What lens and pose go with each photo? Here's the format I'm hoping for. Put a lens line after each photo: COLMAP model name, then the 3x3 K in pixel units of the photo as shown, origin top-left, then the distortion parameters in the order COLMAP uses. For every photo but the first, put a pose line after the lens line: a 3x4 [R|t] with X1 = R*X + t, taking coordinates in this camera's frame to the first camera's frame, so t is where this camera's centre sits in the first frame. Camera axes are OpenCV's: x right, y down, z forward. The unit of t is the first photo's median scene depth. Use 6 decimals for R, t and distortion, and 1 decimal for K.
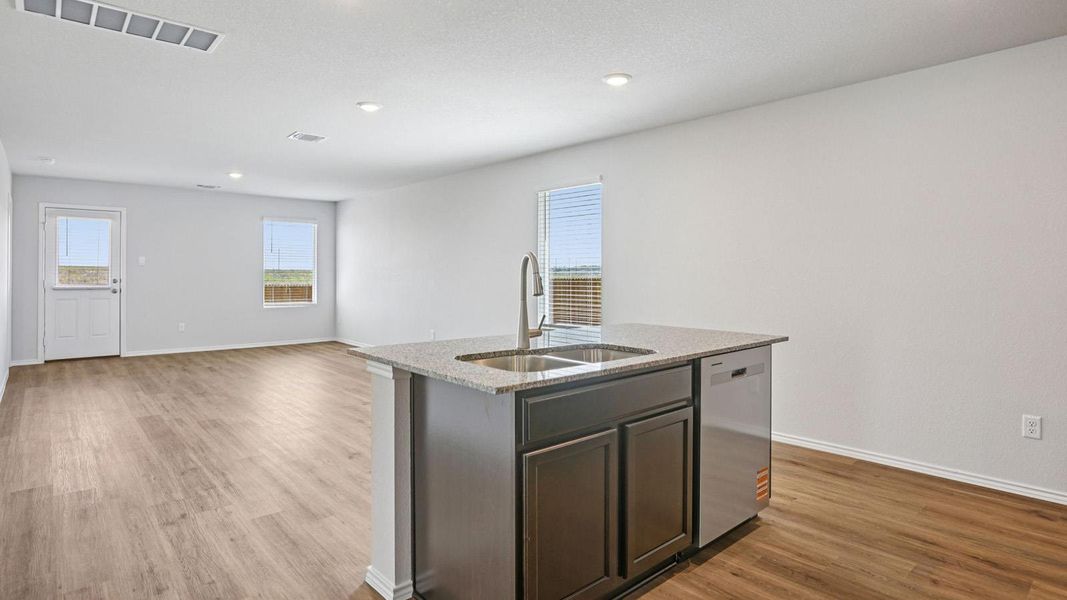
lens RADIAL K [[554.0, 0, 538.4], [0, 554.0, 269.4], [0, 0, 1]] dist [-0.032140, 0.010295]
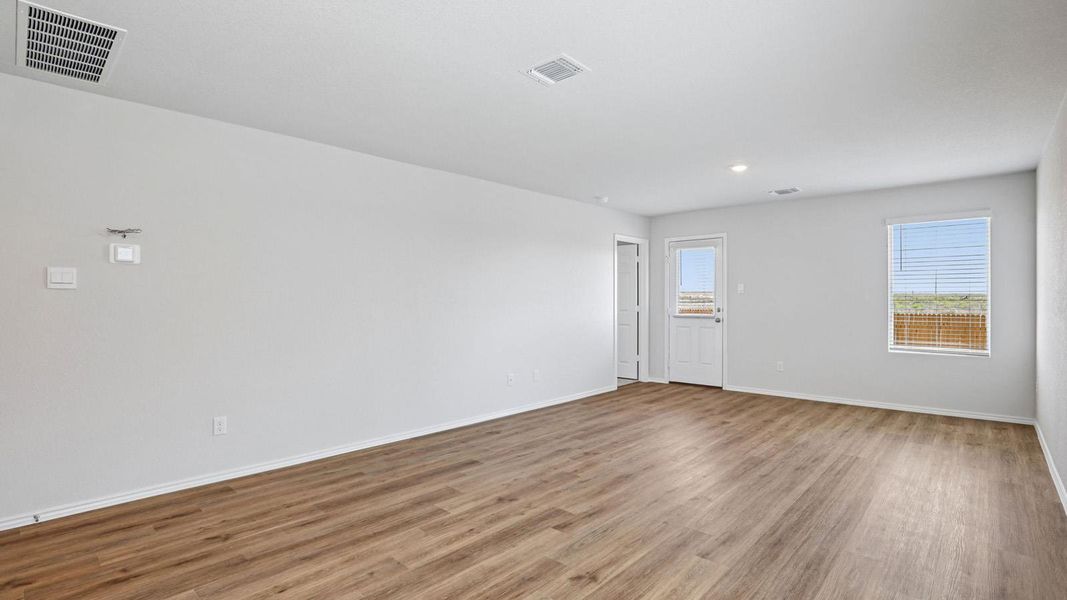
lens RADIAL K [[501.0, 0, 547.6], [0, 501.0, 307.2], [0, 0, 1]] dist [-0.042381, 0.011179]
pose [[0.103814, 0.010722, -0.994539, 0.071995], [0.010884, 0.999870, 0.011916, 0.002730], [0.994537, -0.012062, 0.103683, 0.616337]]
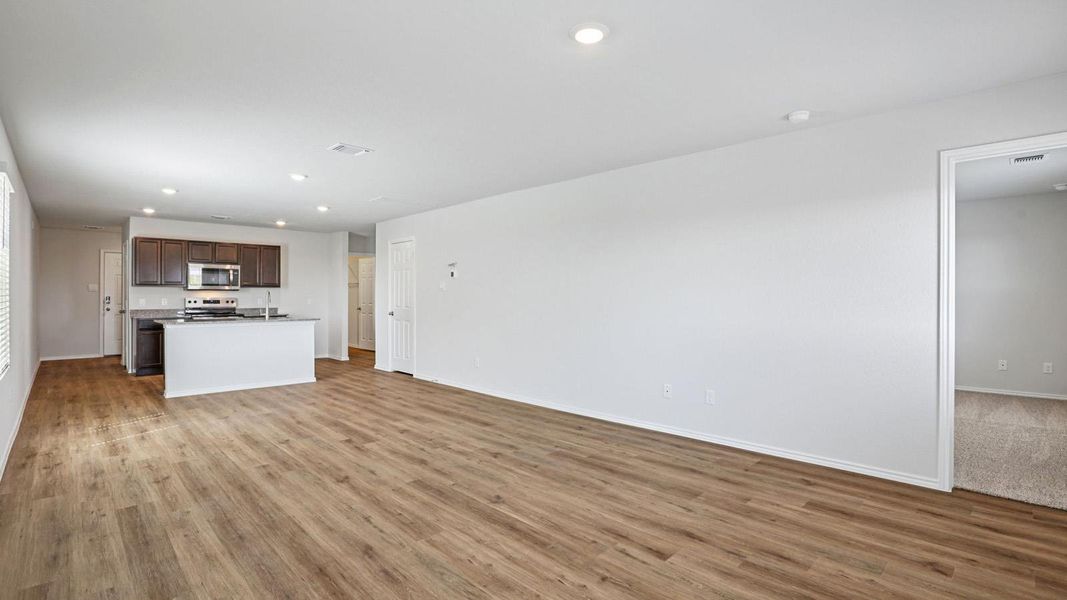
lens RADIAL K [[501.0, 0, 540.4], [0, 501.0, 295.9], [0, 0, 1]] dist [-0.042381, 0.011179]
pose [[-0.999027, -0.003197, -0.043990, -0.460843], [-0.002812, 0.999957, -0.008813, 0.006673], [0.044016, -0.008681, -0.998993, 1.217127]]
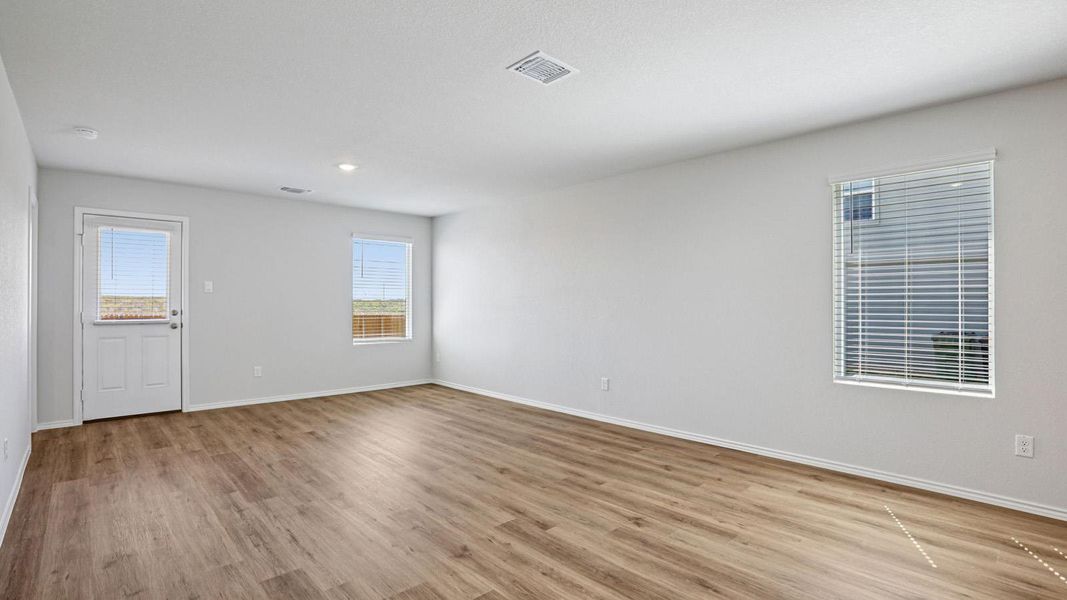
lens RADIAL K [[501.0, 0, 539.1], [0, 501.0, 298.6], [0, 0, 1]] dist [-0.042381, 0.011179]
pose [[0.999857, -0.000948, 0.016865, -0.283272], [0.000943, 1.000000, 0.000309, 0.001618], [-0.016865, -0.000293, 0.999858, 0.310545]]
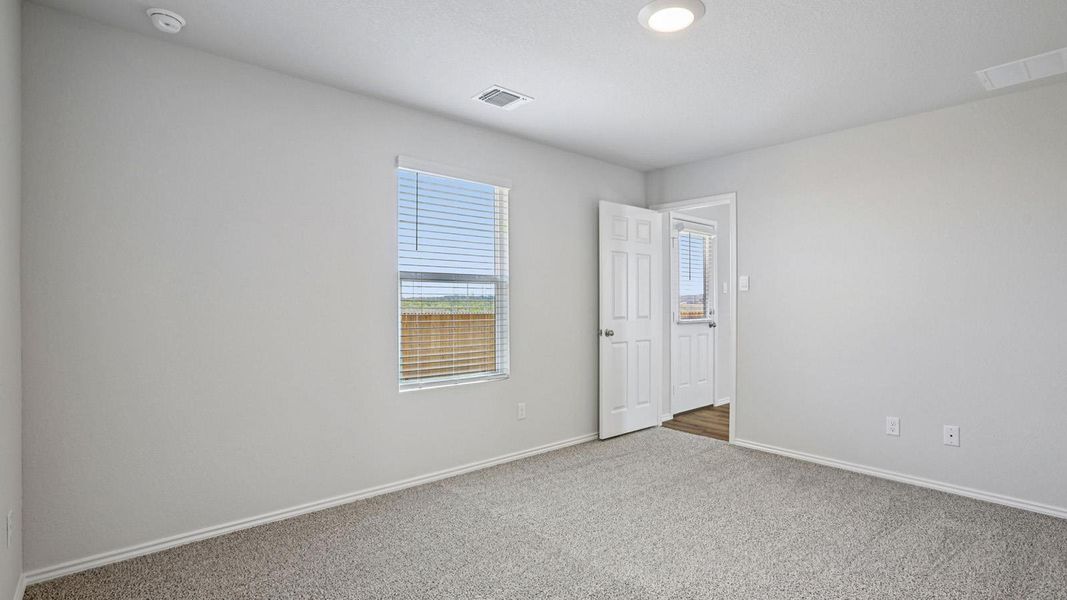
lens RADIAL K [[554.0, 0, 507.9], [0, 554.0, 302.9], [0, 0, 1]] dist [-0.032140, 0.010295]
pose [[0.999991, 0.000972, -0.004098, -1.086855], [-0.000925, 0.999936, 0.011258, -0.001470], [0.004109, -0.011254, 0.999928, 0.192197]]
